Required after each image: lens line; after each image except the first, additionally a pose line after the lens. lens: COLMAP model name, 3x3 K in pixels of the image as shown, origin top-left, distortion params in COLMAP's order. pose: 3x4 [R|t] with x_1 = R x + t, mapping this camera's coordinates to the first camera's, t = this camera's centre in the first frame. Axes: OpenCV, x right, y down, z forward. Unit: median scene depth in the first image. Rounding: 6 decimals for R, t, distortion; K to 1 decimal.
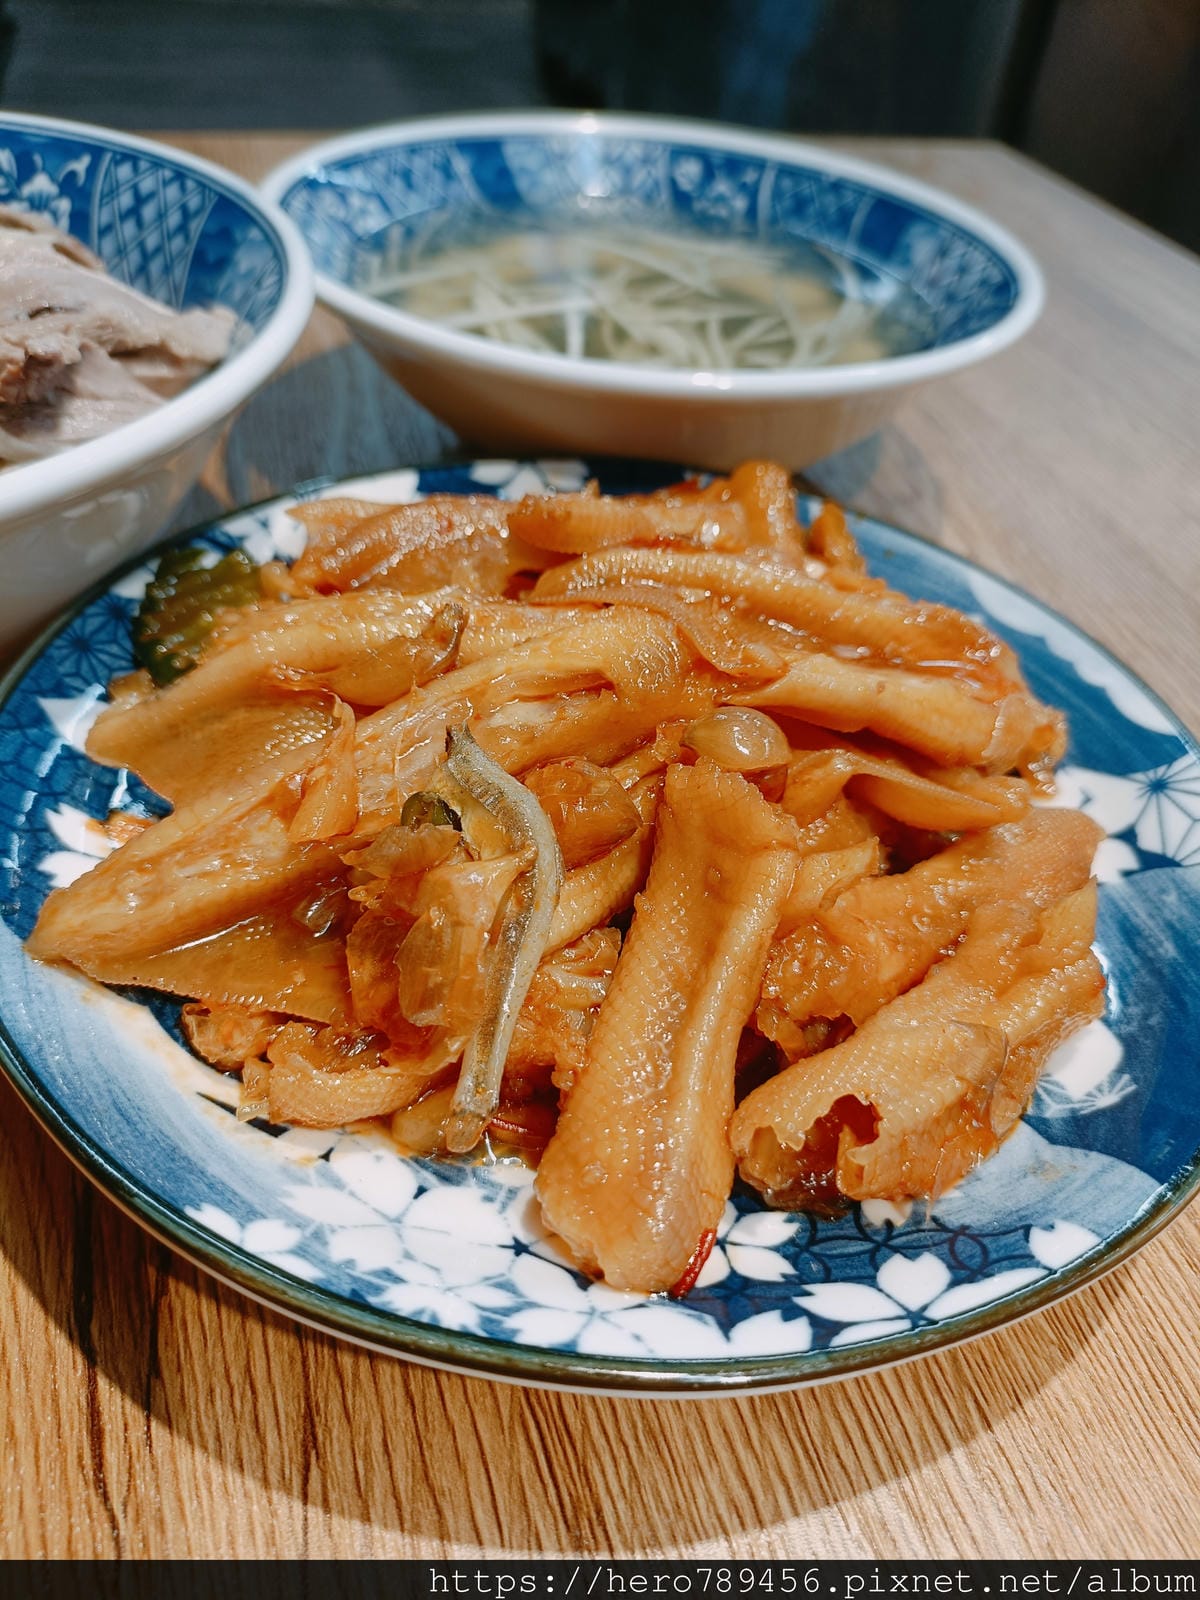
lens RADIAL K [[1243.3, 0, 600.0], [0, 1243.3, 800.0], [0, 0, 1]] dist [0.000403, -0.043388]
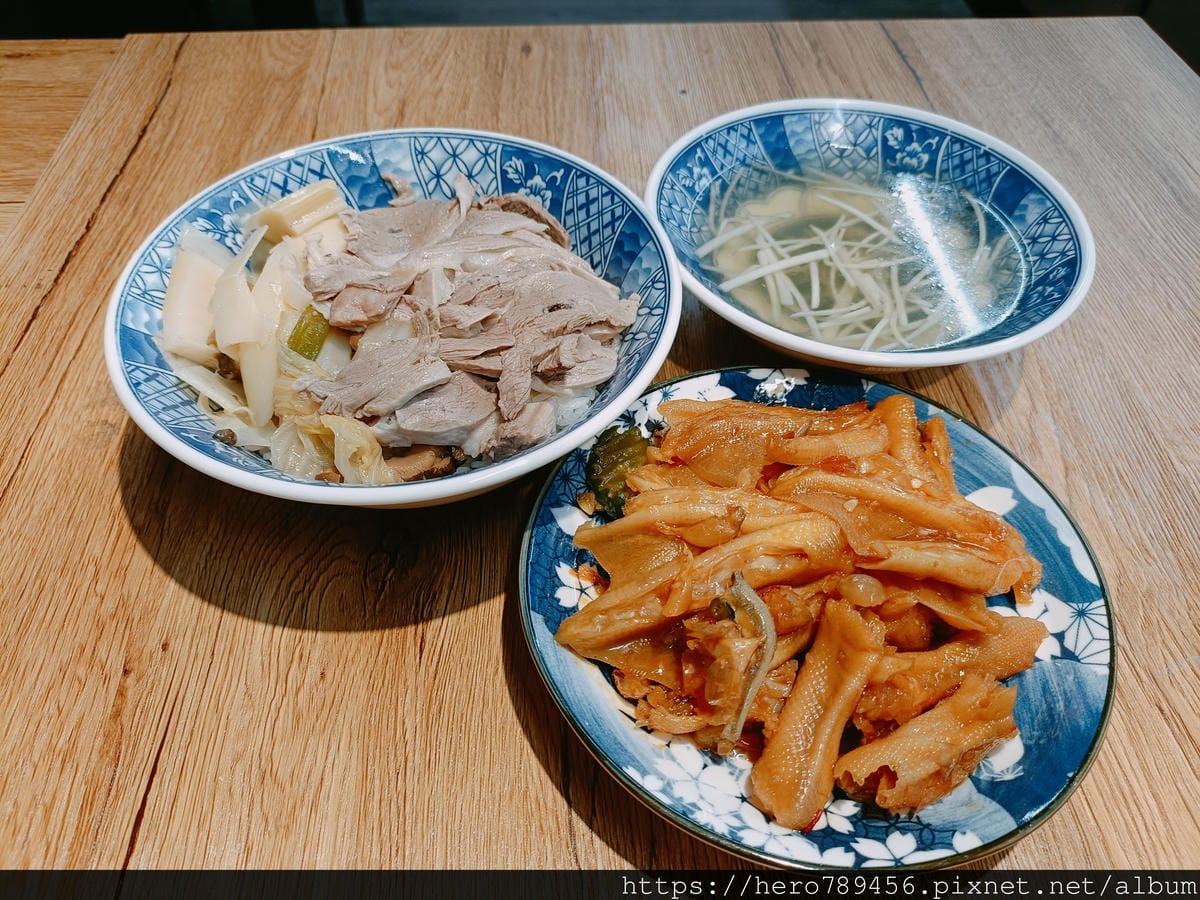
lens RADIAL K [[900.5, 0, 600.0], [0, 900.5, 450.0], [0, 0, 1]] dist [0.093314, -0.191816]
pose [[0.974314, 0.117752, -0.191956, -0.069947], [-0.093107, 0.986770, 0.132728, -0.509742], [0.205046, -0.111446, 0.972387, -0.714495]]
